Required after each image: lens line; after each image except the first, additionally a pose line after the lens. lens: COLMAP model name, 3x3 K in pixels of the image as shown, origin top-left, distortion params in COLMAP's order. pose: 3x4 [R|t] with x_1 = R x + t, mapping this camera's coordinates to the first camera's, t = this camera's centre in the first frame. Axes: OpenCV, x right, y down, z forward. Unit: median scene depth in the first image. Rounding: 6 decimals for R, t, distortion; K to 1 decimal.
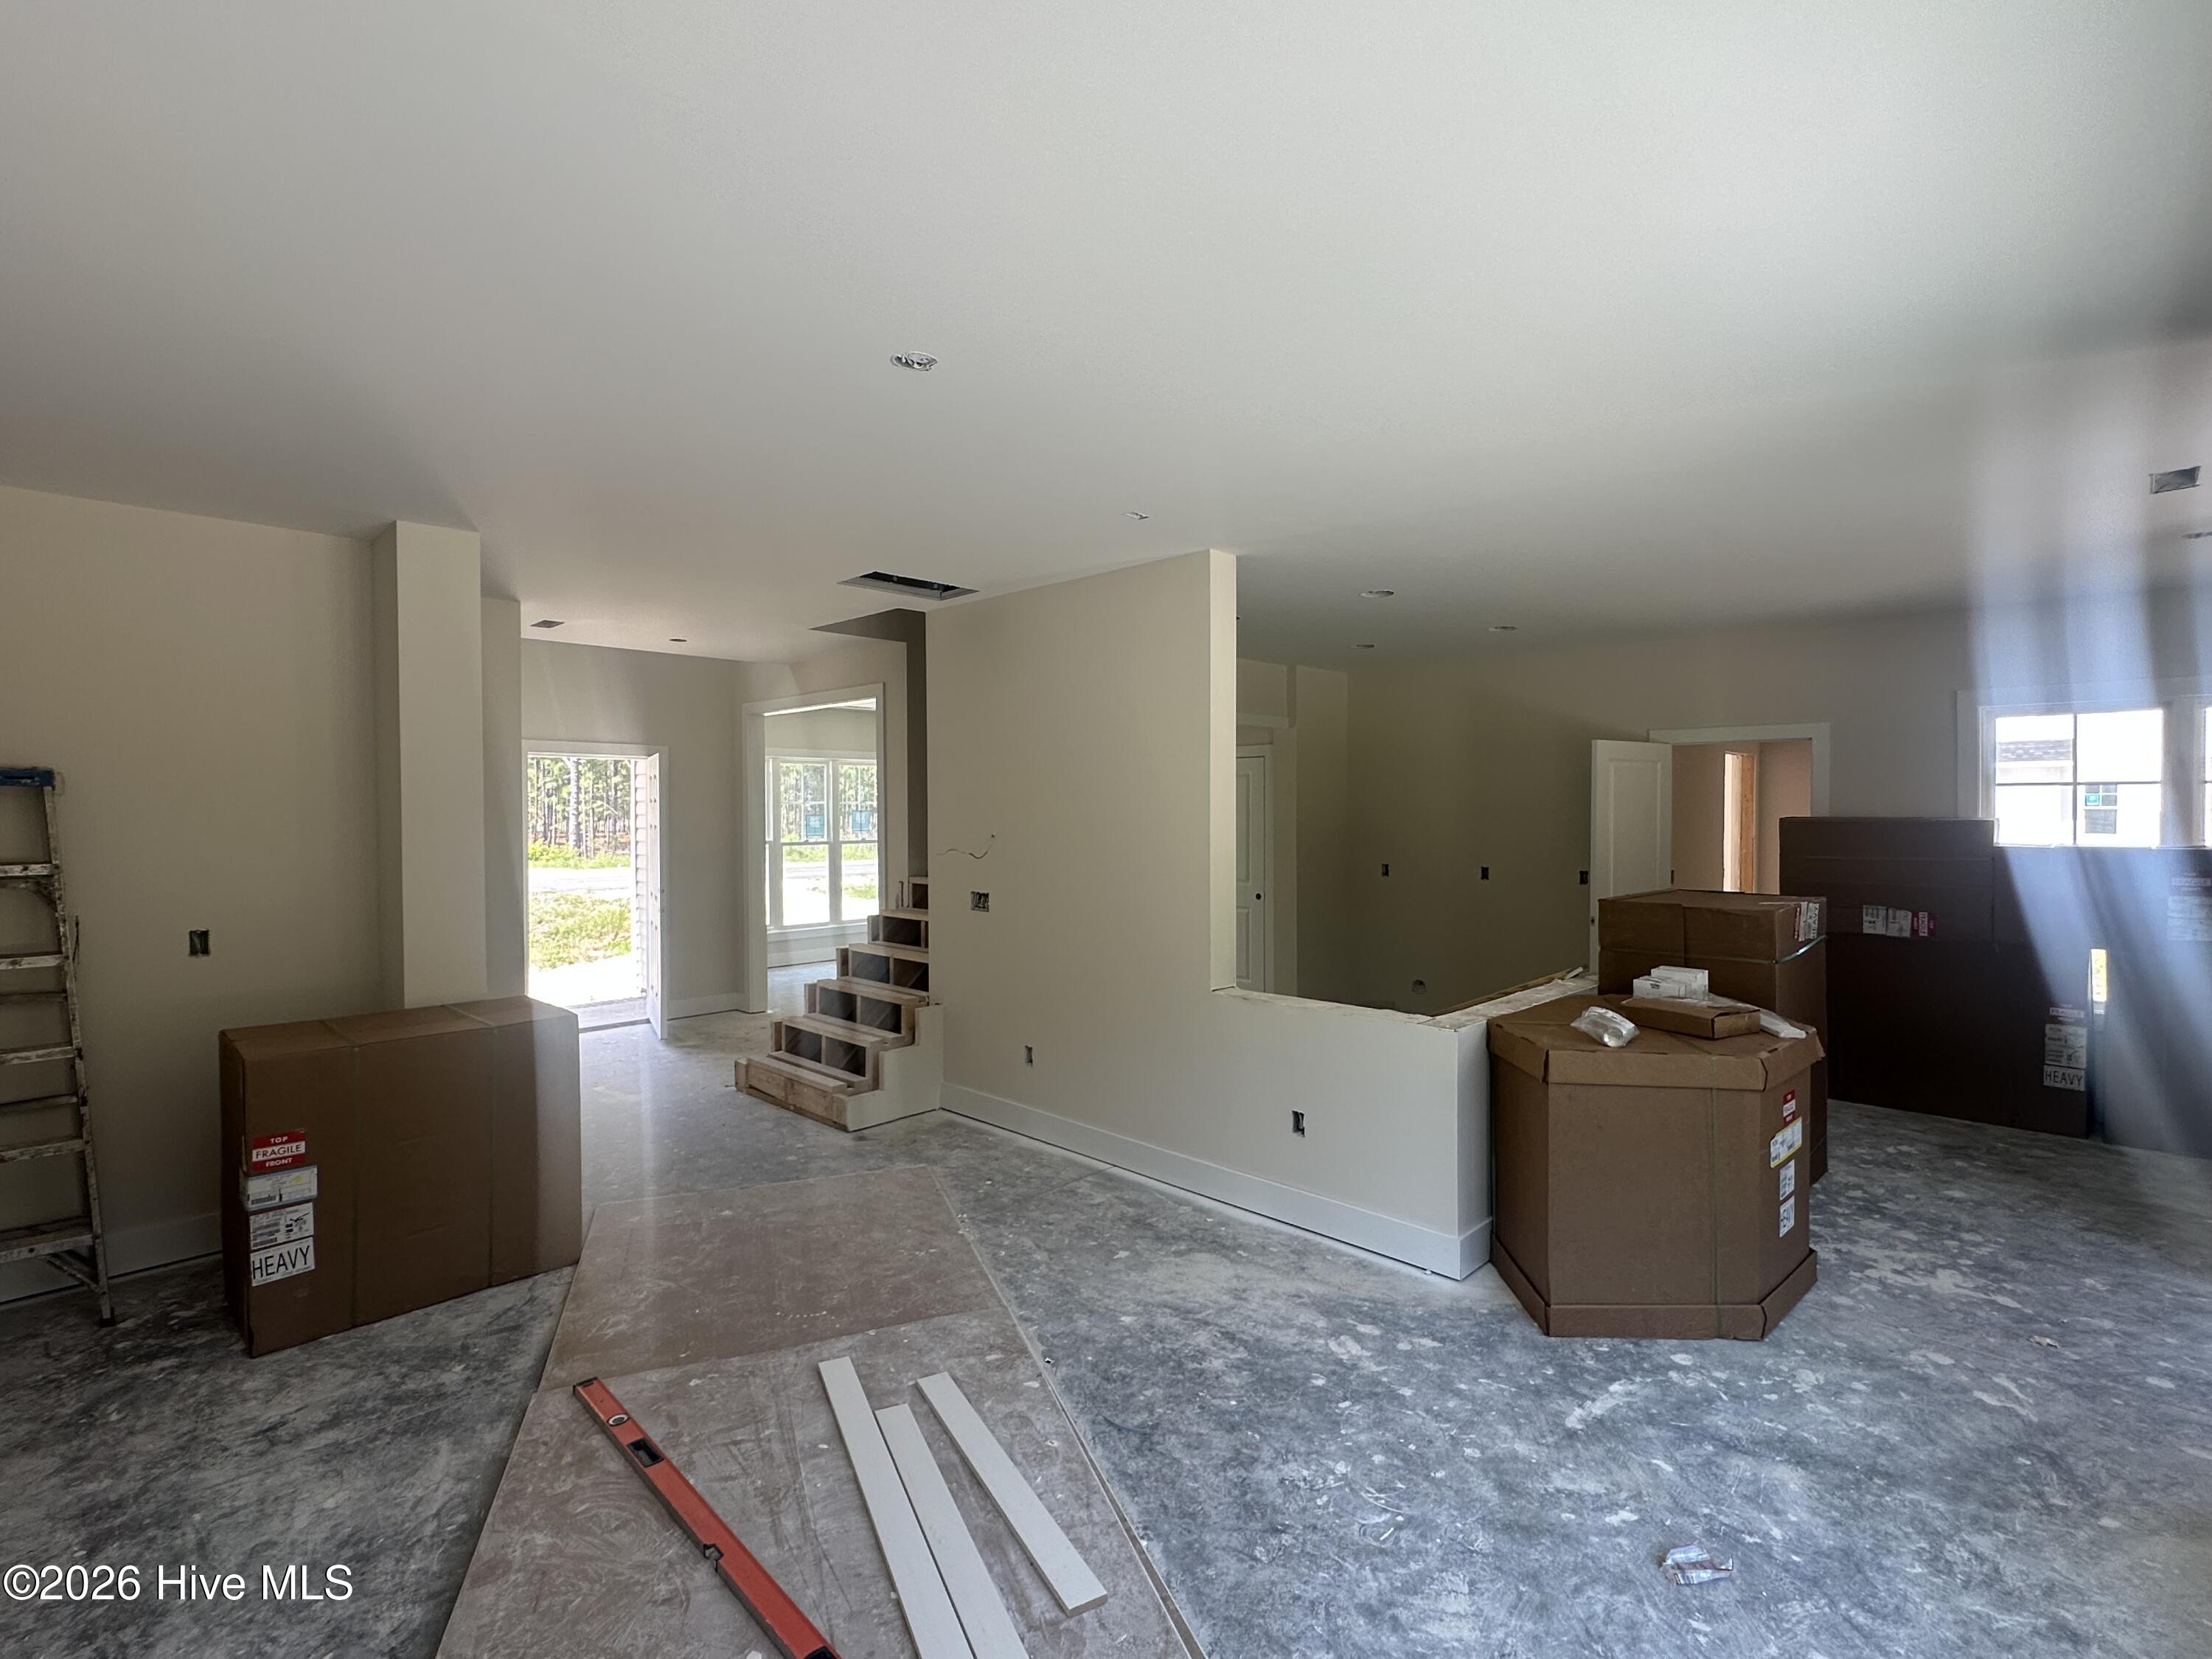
lens RADIAL K [[1033.7, 0, 1109.8], [0, 1033.7, 834.8], [0, 0, 1]] dist [0.019728, 0.000054]
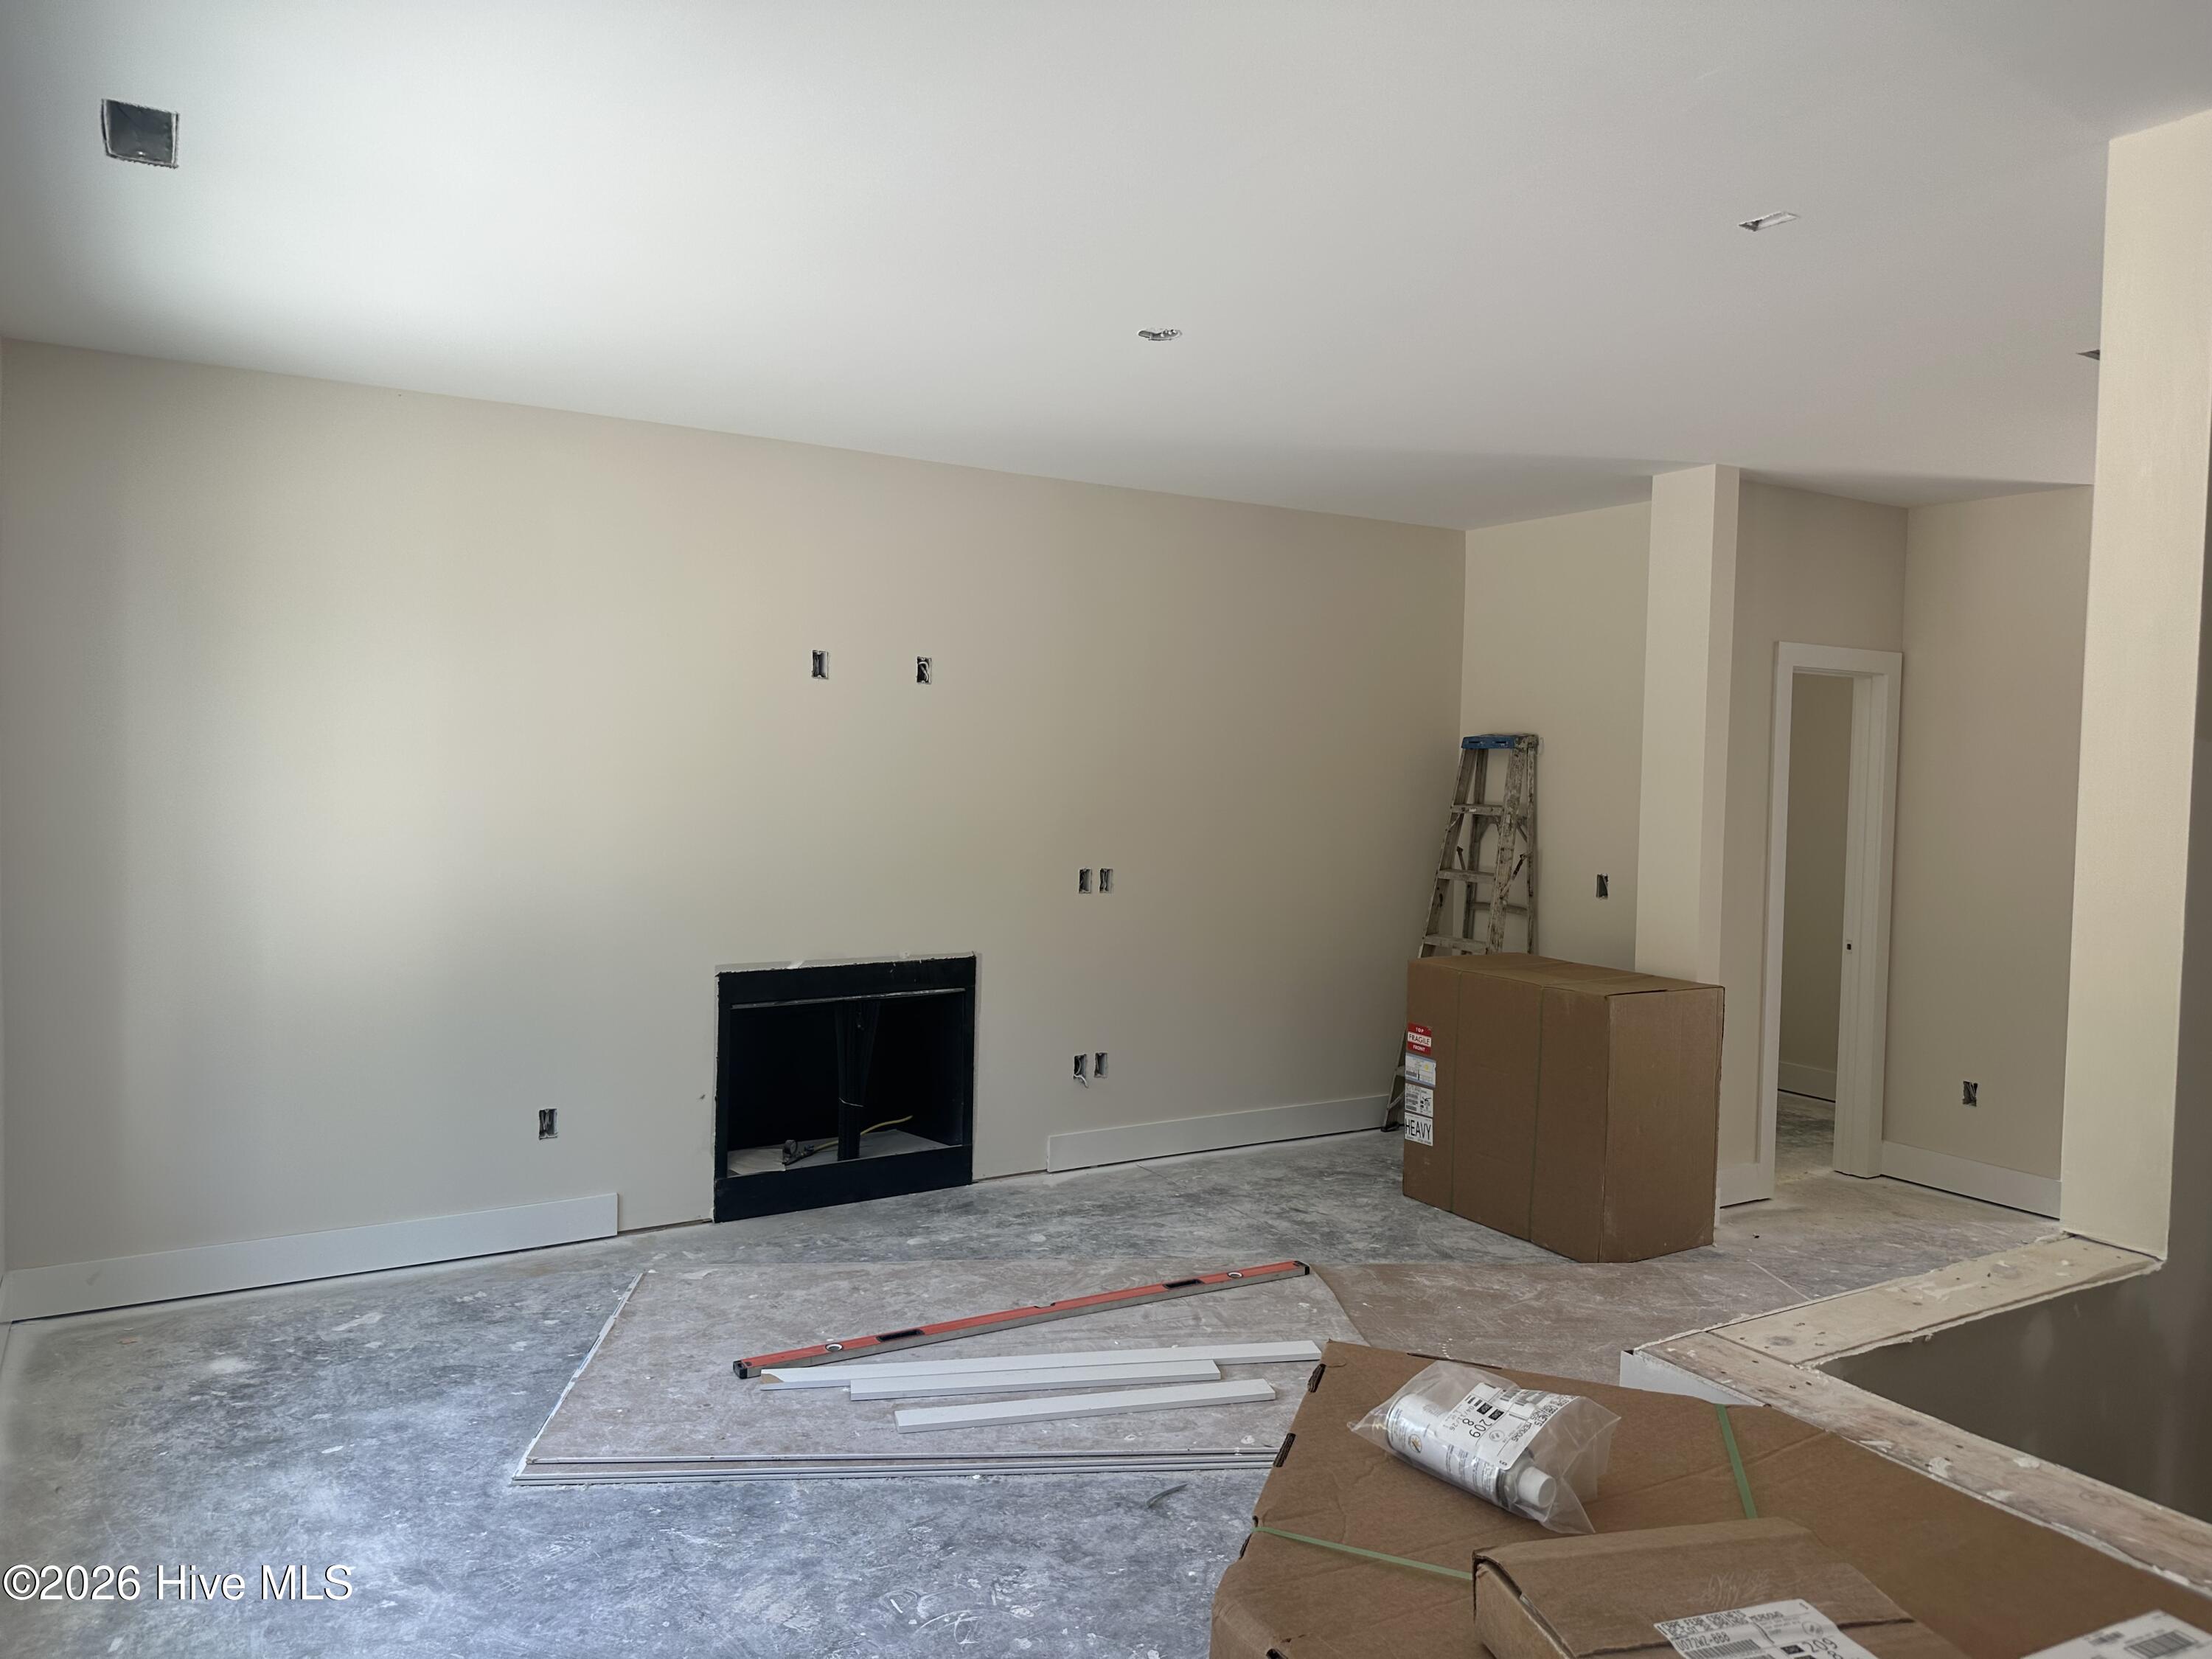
lens RADIAL K [[1548.8, 0, 1108.8], [0, 1548.8, 819.1], [0, 0, 1]] dist [0.008268, 0.000789]
pose [[-0.242101, 0.032323, -0.969713, 1.217669], [-0.050522, 0.997669, 0.045868, -0.025396], [0.968935, 0.060097, -0.239904, 1.226910]]
